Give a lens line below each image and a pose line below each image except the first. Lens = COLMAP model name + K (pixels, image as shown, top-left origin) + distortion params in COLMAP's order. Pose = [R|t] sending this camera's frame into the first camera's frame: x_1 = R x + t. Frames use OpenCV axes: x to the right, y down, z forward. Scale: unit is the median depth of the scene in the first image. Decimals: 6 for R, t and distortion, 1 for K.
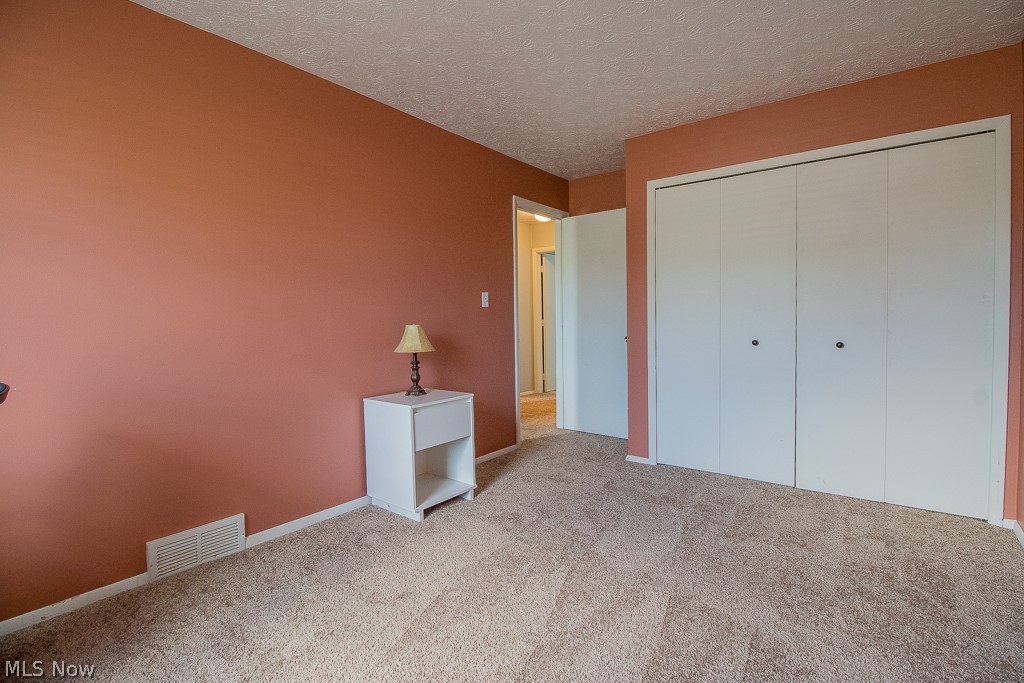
lens RADIAL K [[472.5, 0, 515.7], [0, 472.5, 335.8], [0, 0, 1]] dist [0.001278, -0.014211]
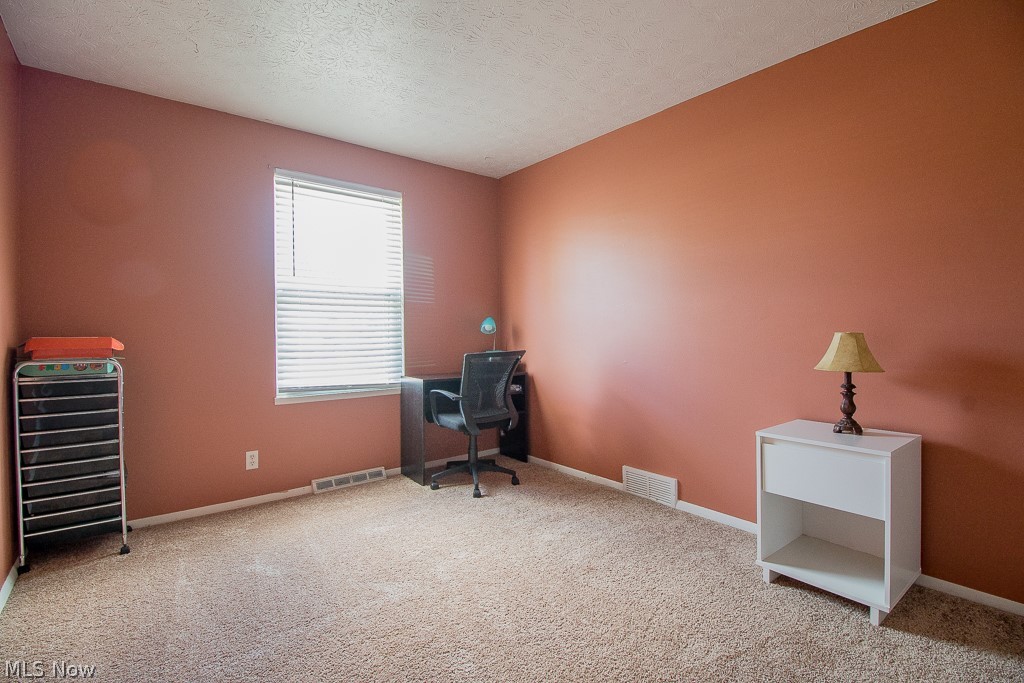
lens RADIAL K [[472.5, 0, 515.7], [0, 472.5, 335.8], [0, 0, 1]] dist [0.001278, -0.014211]
pose [[-0.248801, 0.023823, -0.968262, 0.733080], [-0.016199, 0.999455, 0.028753, -0.038434], [0.968419, 0.022839, -0.248280, 0.873657]]
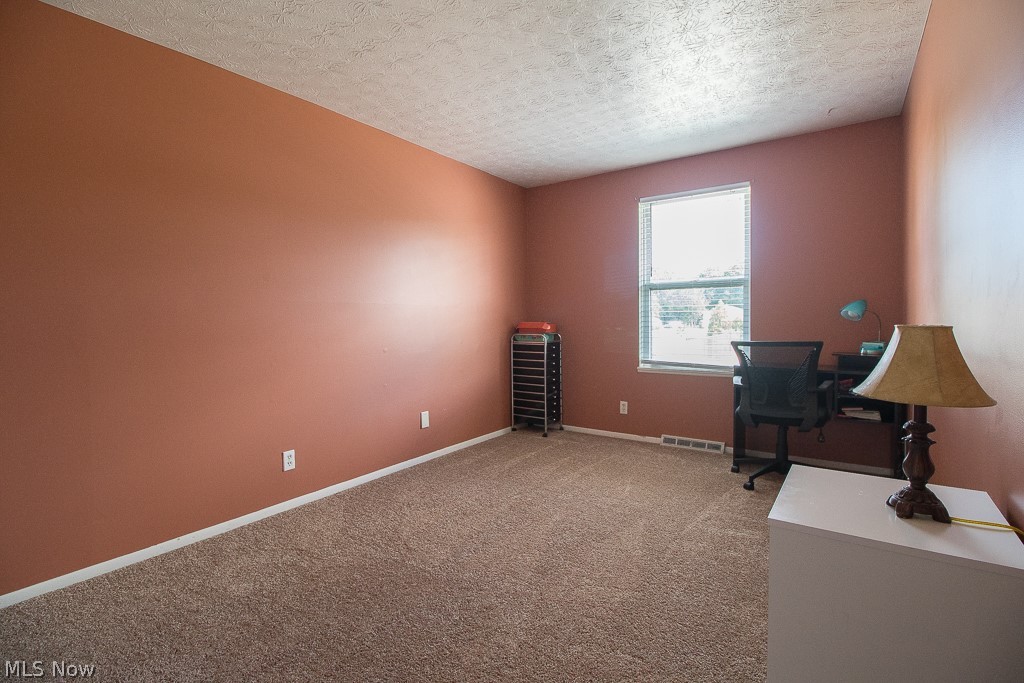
lens RADIAL K [[472.5, 0, 515.7], [0, 472.5, 335.8], [0, 0, 1]] dist [0.001278, -0.014211]
pose [[-0.999325, 0.022482, -0.029036, 0.146262], [0.020697, 0.997960, 0.060389, -0.054448], [0.030334, 0.059747, -0.997753, 1.695281]]
